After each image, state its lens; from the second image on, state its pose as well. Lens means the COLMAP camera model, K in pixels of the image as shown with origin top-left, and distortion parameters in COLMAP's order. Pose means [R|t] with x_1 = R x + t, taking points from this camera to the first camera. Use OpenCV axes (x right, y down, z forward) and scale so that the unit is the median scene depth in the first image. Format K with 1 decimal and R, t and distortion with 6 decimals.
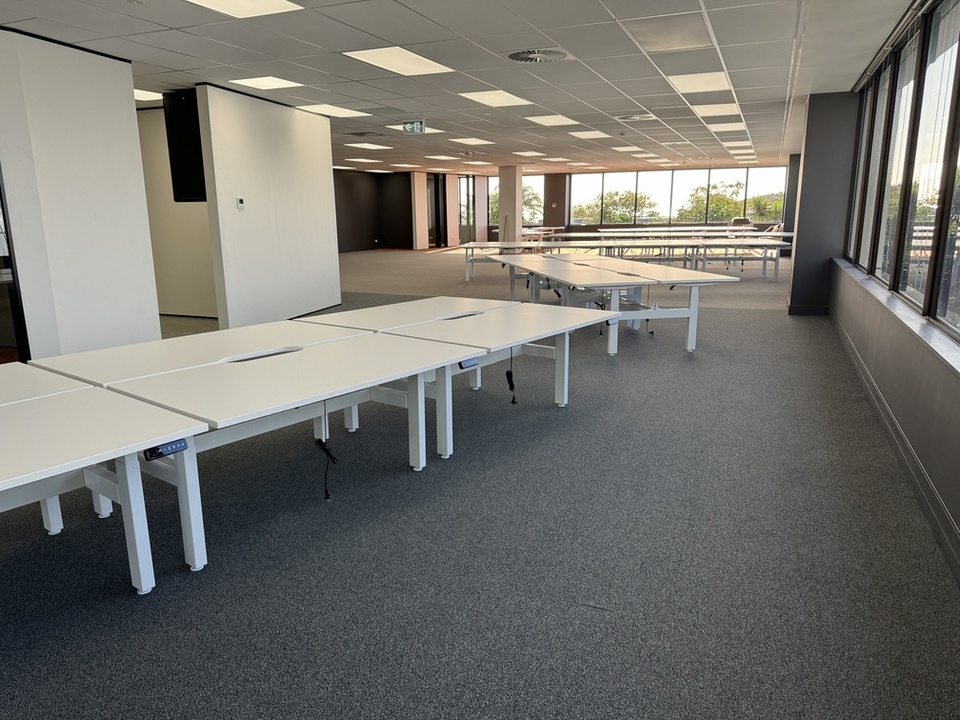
lens RADIAL K [[690.2, 0, 480.0], [0, 690.2, 360.0], [0, 0, 1]] dist [0.000127, -0.003239]
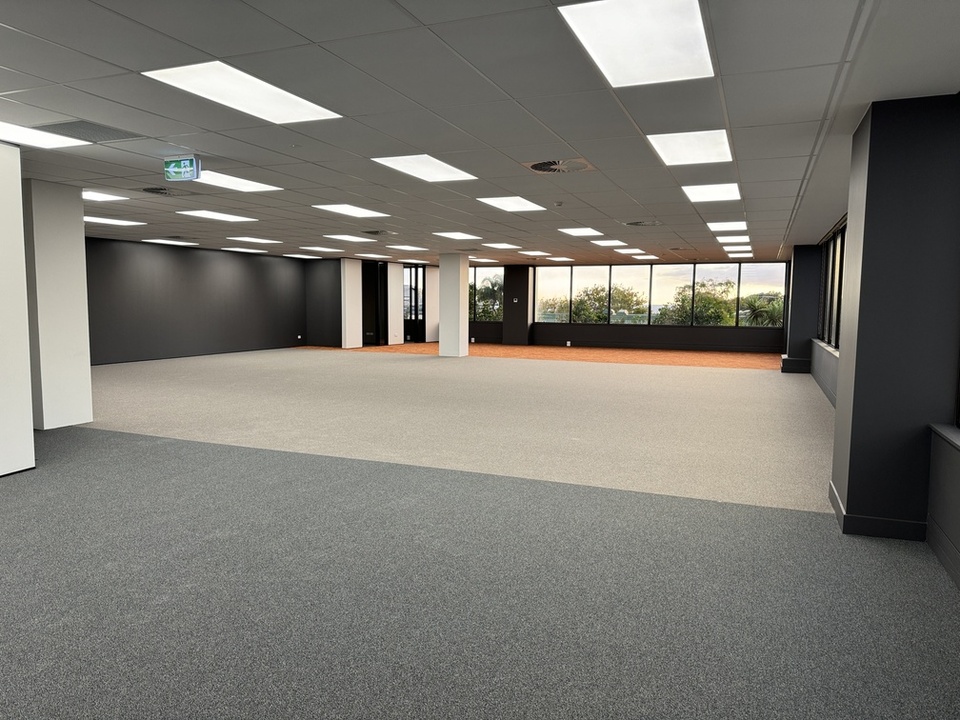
lens RADIAL K [[674.6, 0, 480.0], [0, 674.6, 360.0], [0, 0, 1]] dist [0.227738, -0.434919]
pose [[0.999652, 0.025195, 0.007848, 0.060469], [-0.023966, 0.991275, -0.129616, -0.038874], [-0.011045, 0.129383, 0.991533, 0.164152]]
